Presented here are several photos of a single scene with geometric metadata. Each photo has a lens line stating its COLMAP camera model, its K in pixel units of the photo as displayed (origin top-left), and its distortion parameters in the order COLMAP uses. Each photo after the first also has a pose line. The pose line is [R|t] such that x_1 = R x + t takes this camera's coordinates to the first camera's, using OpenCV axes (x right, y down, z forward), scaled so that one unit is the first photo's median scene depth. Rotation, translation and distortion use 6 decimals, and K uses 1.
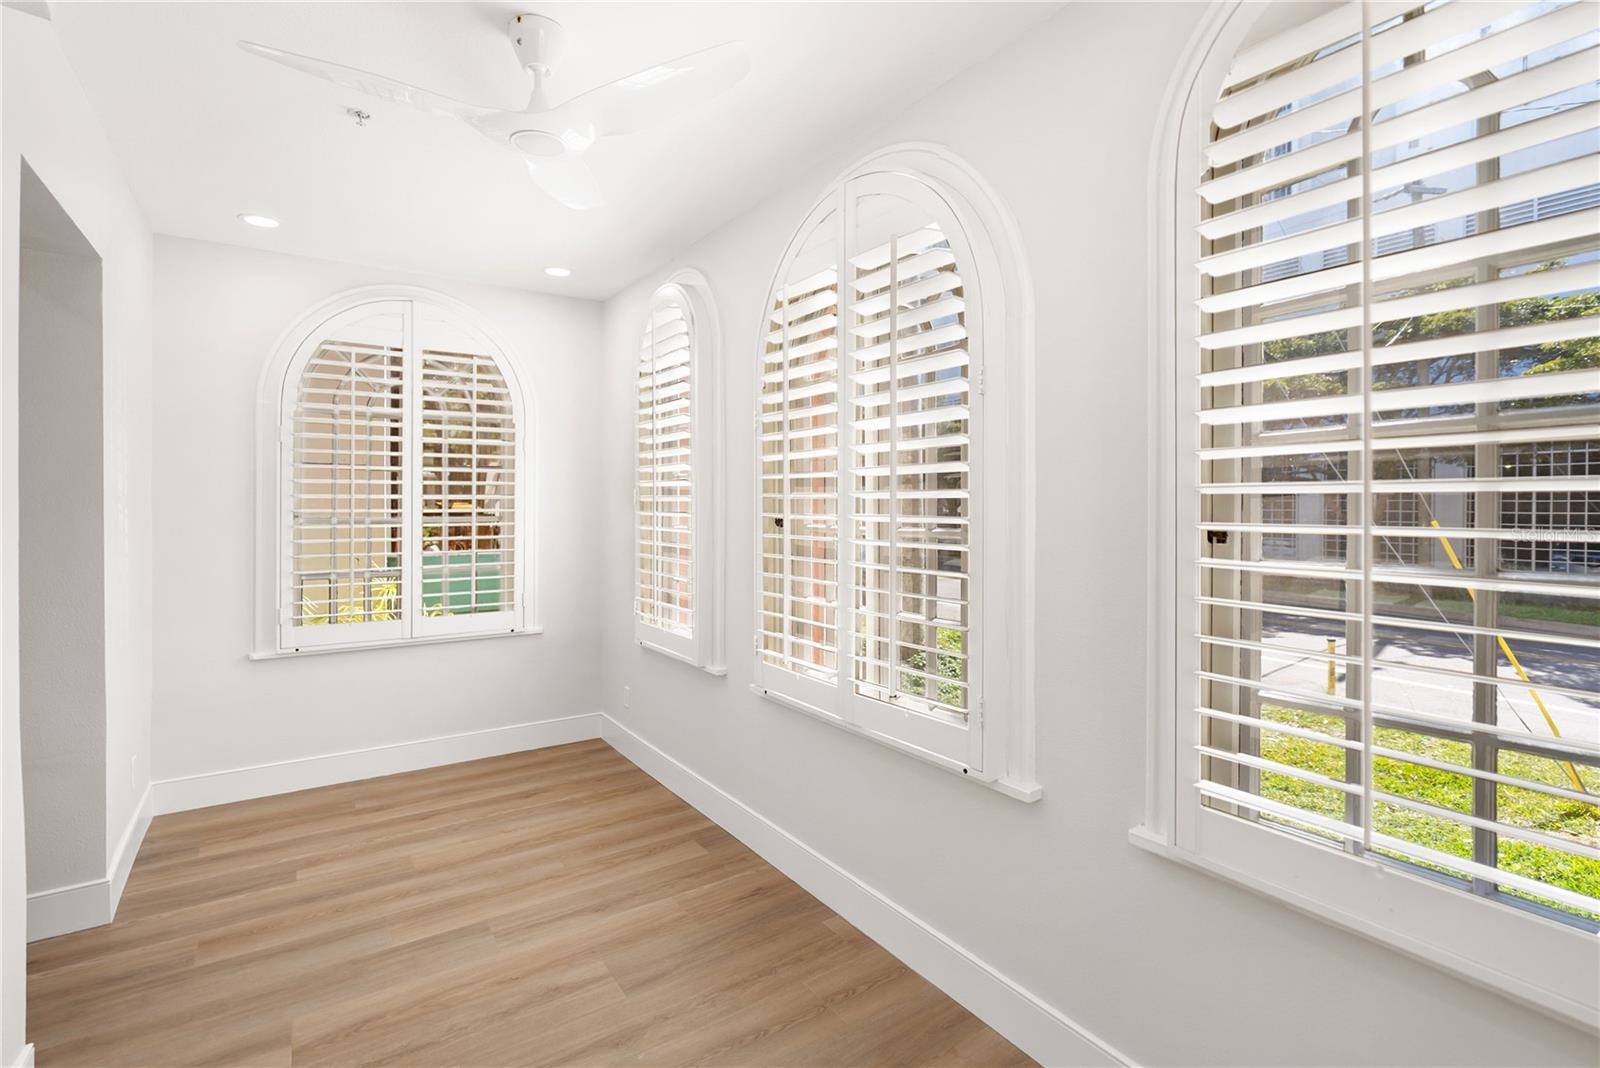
lens RADIAL K [[745.9, 0, 780.1], [0, 745.9, 515.1], [0, 0, 1]] dist [-0.012146, 0.003382]
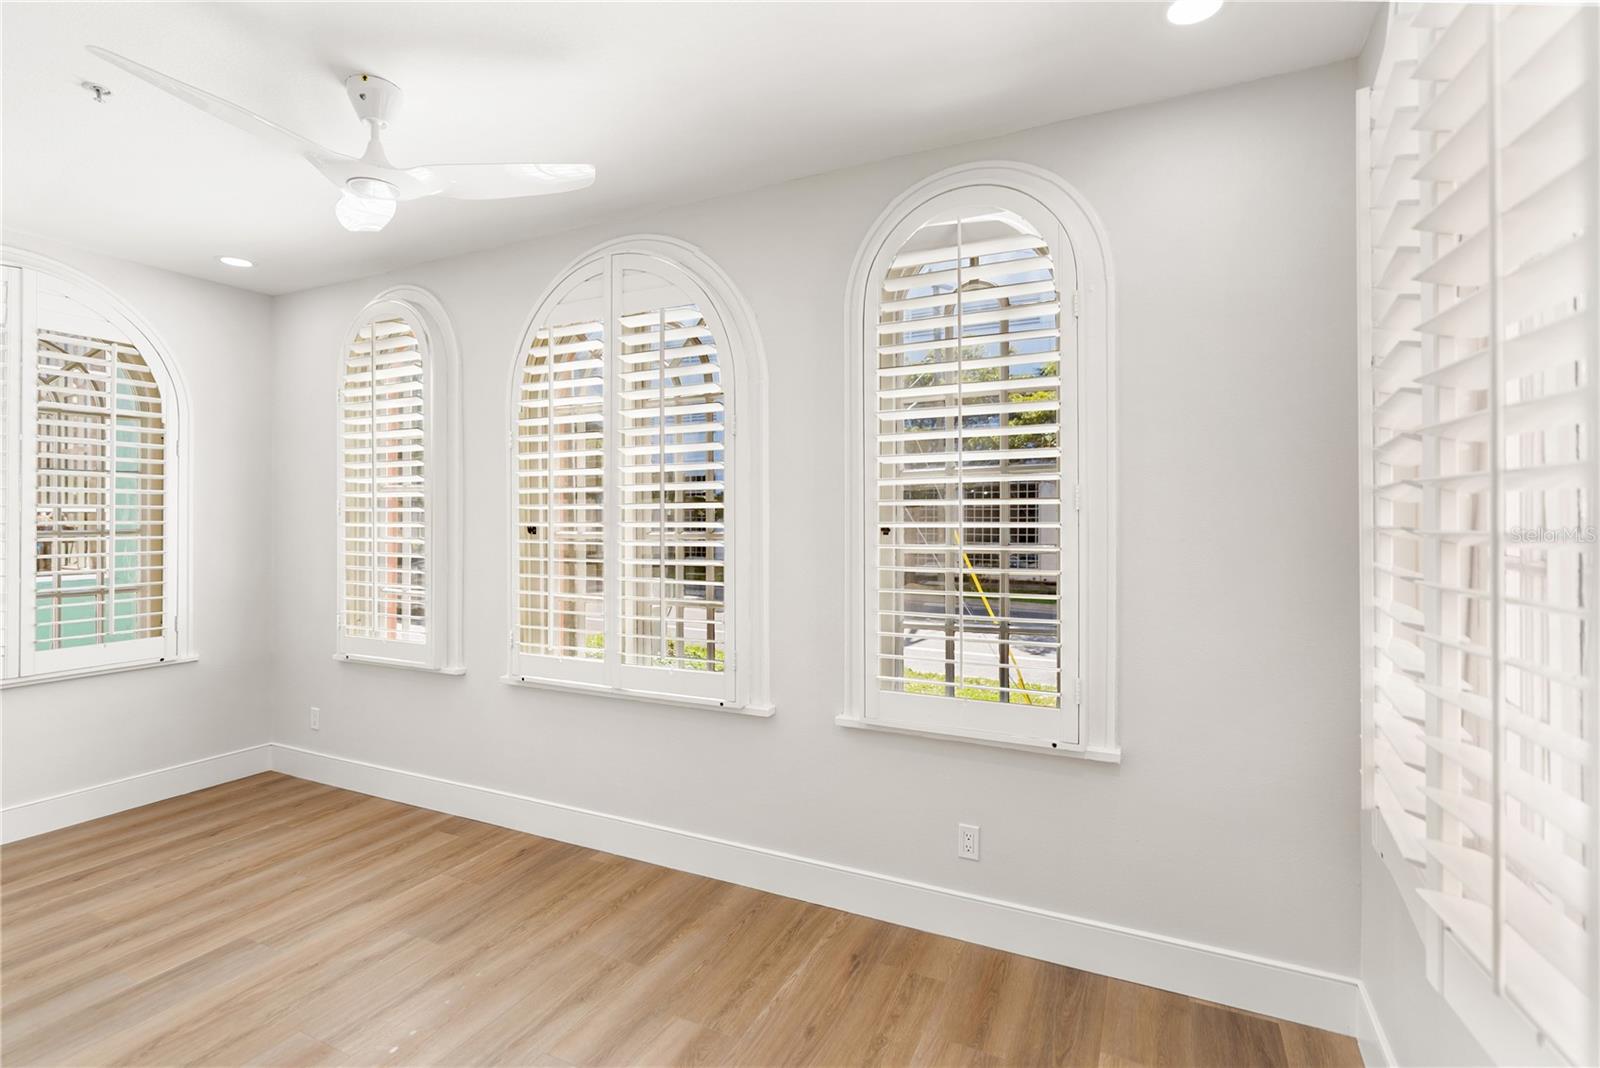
lens RADIAL K [[745.9, 0, 794.0], [0, 745.9, 536.9], [0, 0, 1]] dist [-0.012146, 0.003382]
pose [[0.865520, -0.011797, 0.500736, -0.231861], [0.008171, 0.999922, 0.009434, 0.013190], [-0.500808, -0.004074, 0.865549, -0.193842]]
